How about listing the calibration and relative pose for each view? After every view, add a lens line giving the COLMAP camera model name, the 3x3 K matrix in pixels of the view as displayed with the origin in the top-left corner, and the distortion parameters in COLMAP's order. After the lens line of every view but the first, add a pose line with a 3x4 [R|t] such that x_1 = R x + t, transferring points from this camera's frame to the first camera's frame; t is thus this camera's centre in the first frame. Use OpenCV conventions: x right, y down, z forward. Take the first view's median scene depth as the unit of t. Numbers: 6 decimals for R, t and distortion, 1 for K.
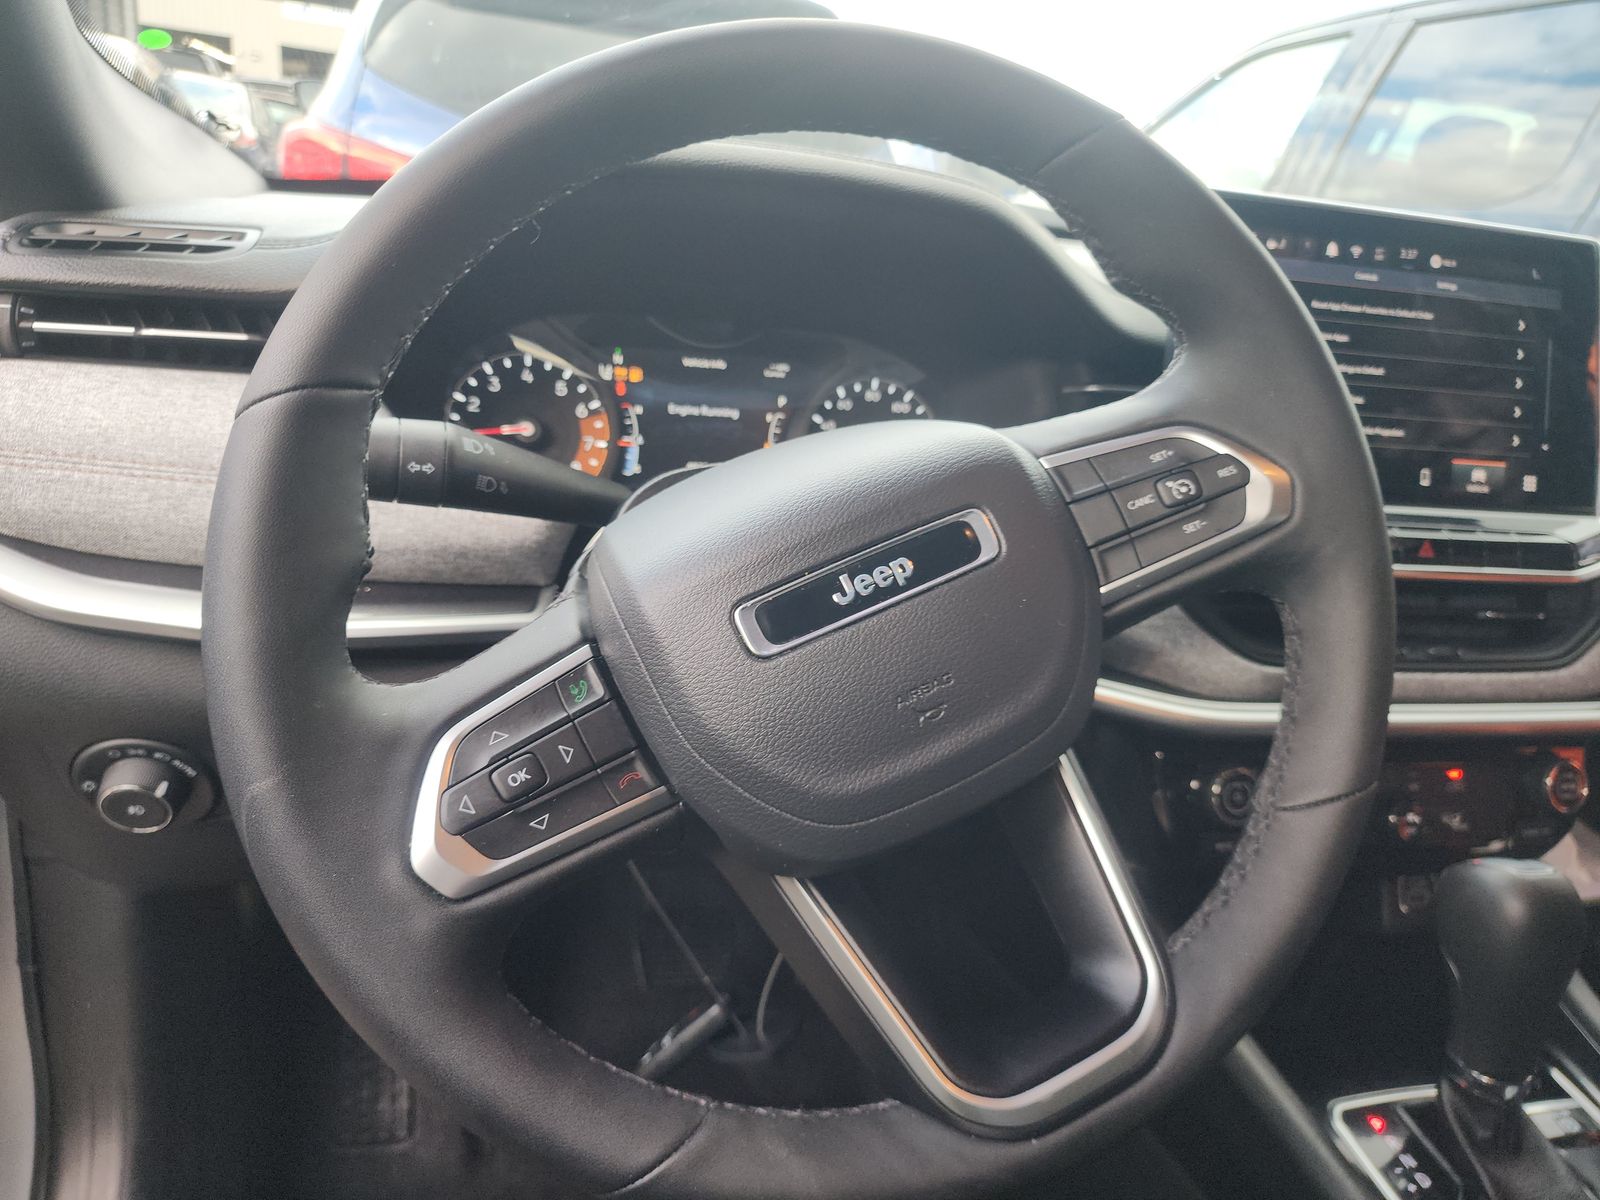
lens RADIAL K [[1102.5, 0, 808.7], [0, 1102.5, 610.7], [0, 0, 1]] dist [-0.006665, -0.008234]
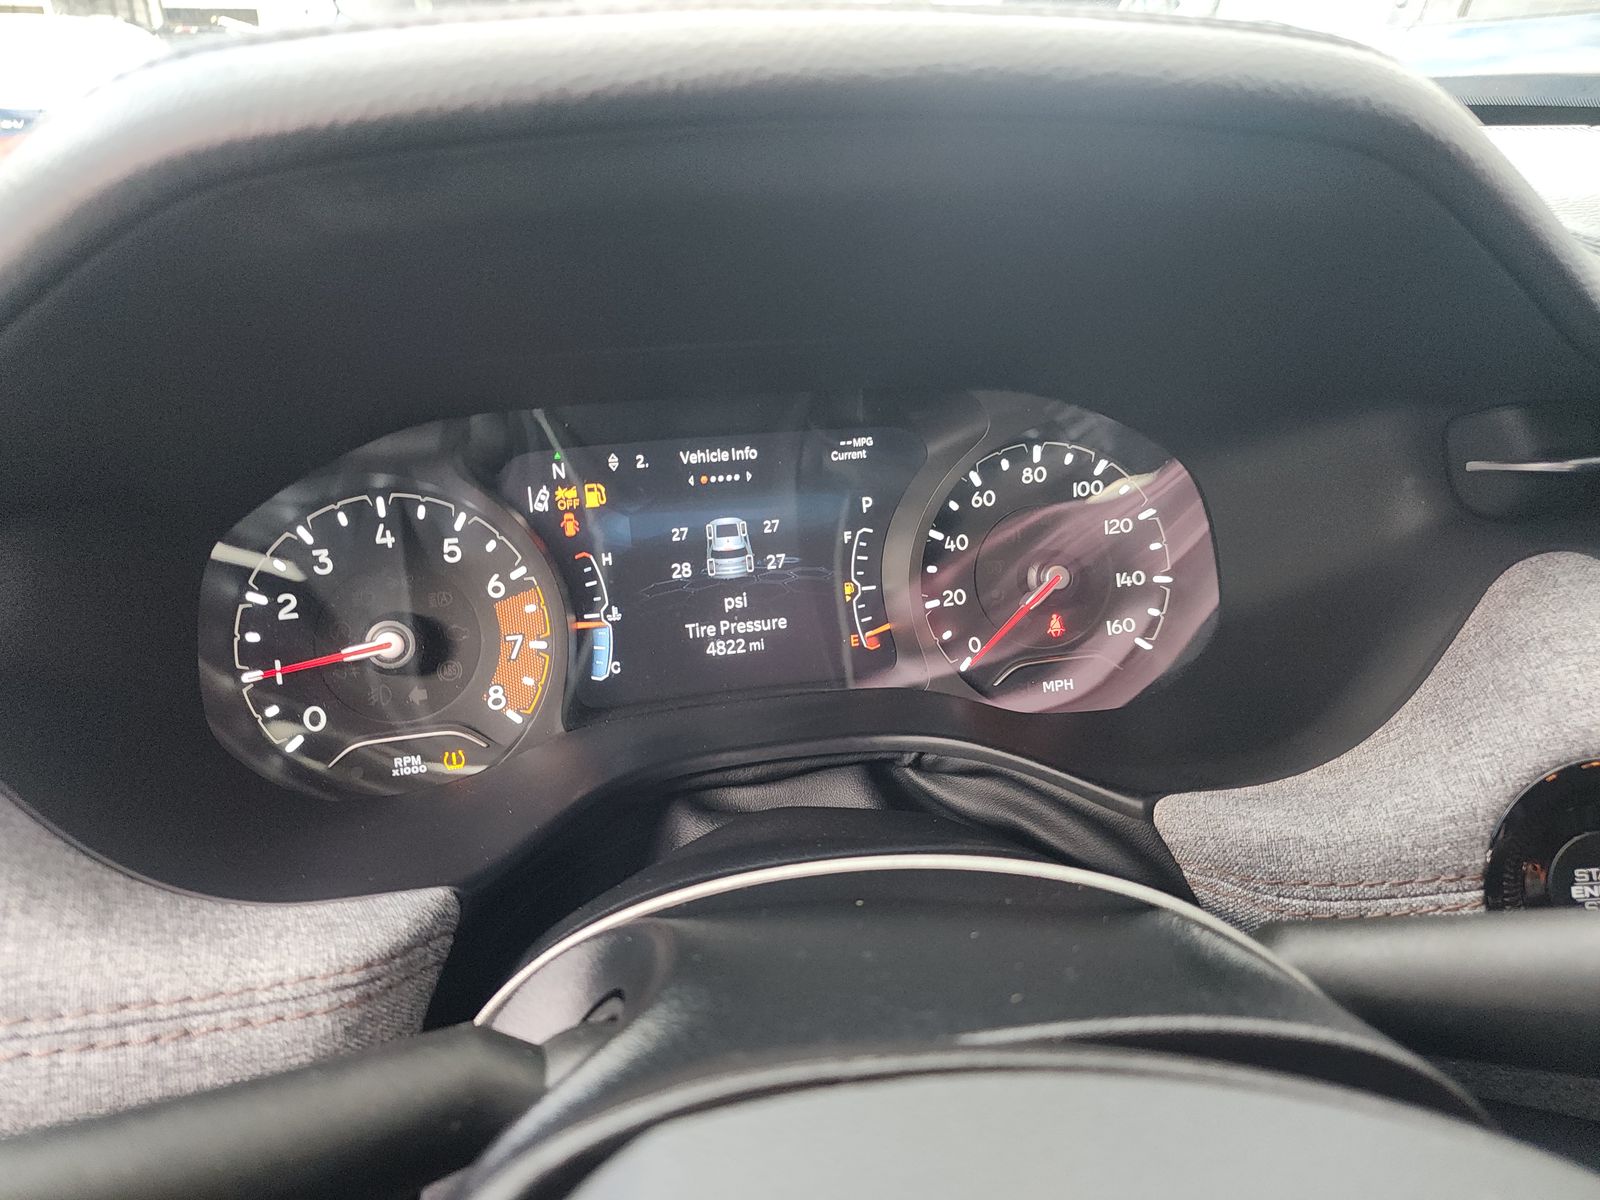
lens RADIAL K [[1102.5, 0, 786.4], [0, 1102.5, 594.5], [0, 0, 1]] dist [-0.006665, -0.008234]
pose [[0.990330, -0.082820, -0.111294, -0.007232], [0.089538, 0.994364, 0.056772, -0.189005], [0.105965, -0.066188, 0.992165, 0.470875]]
